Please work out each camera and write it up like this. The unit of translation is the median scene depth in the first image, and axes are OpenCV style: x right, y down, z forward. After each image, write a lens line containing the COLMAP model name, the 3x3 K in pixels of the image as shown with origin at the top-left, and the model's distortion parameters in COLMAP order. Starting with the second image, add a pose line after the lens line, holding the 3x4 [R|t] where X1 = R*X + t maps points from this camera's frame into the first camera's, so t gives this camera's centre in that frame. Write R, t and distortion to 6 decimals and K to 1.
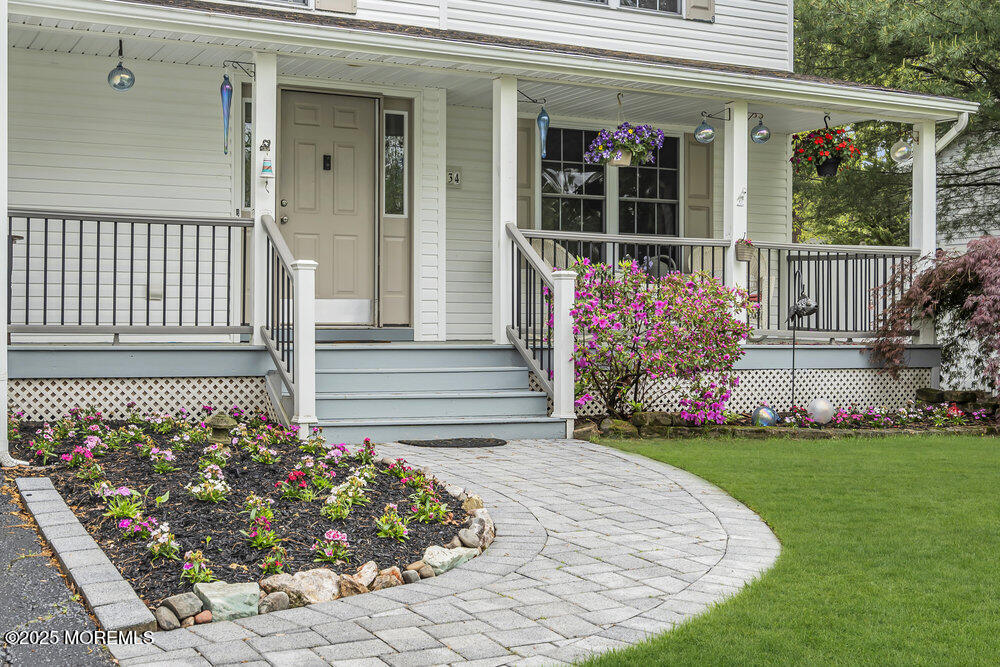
lens RADIAL K [[1293.1, 0, 516.6], [0, 1293.1, 332.6], [0, 0, 1]] dist [0.021222, 0.010312]
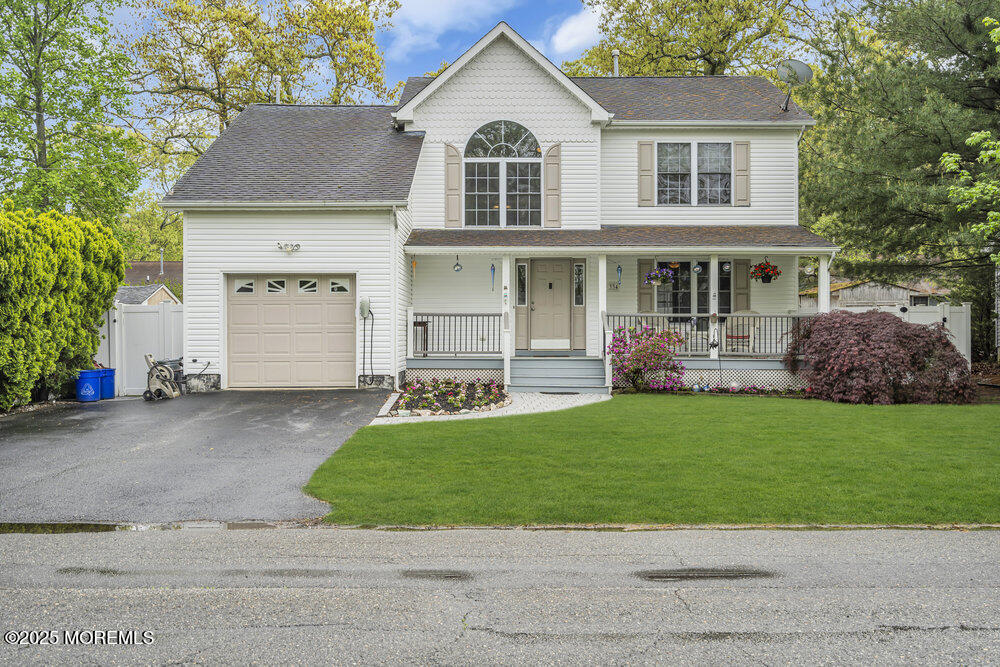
lens RADIAL K [[1010.4, 0, 500.0], [0, 1010.4, 333.5], [0, 0, 1]] dist [0.006166, 0.000818]
pose [[0.878681, -0.003501, -0.477396, 0.761791], [0.000652, 0.999981, -0.006134, -0.026833], [0.477409, 0.005078, 0.878667, -0.854581]]
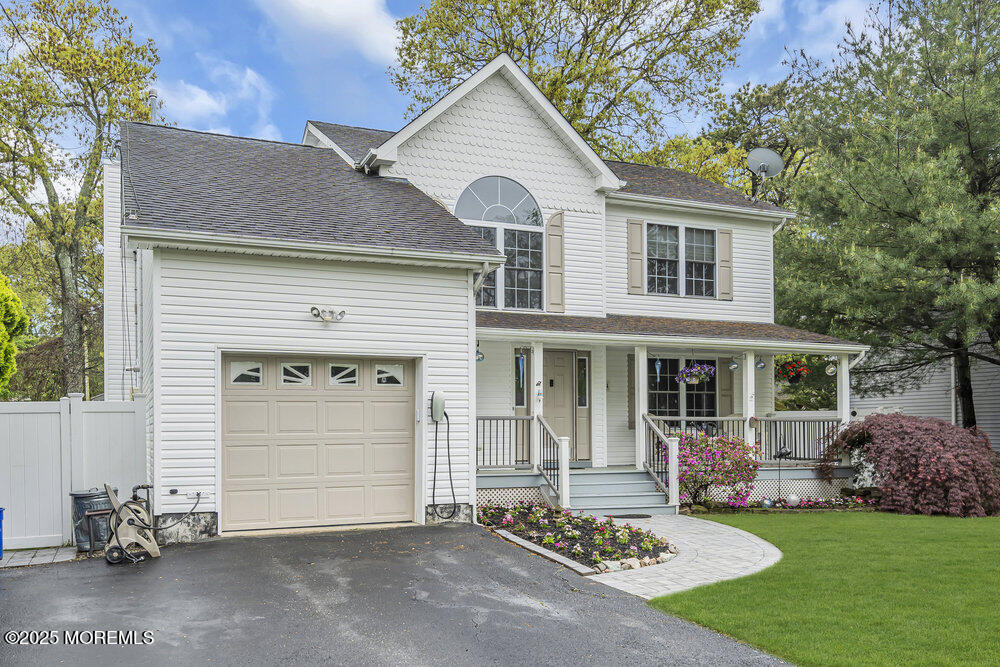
lens RADIAL K [[898.4, 0, 500.1], [0, 898.4, 423.4], [0, 0, 1]] dist [0.002956, 0.002053]
pose [[0.997263, -0.010347, -0.073213, -0.132467], [0.009102, 0.999809, -0.017313, -0.043990], [0.073378, 0.016599, 0.997166, -0.495450]]
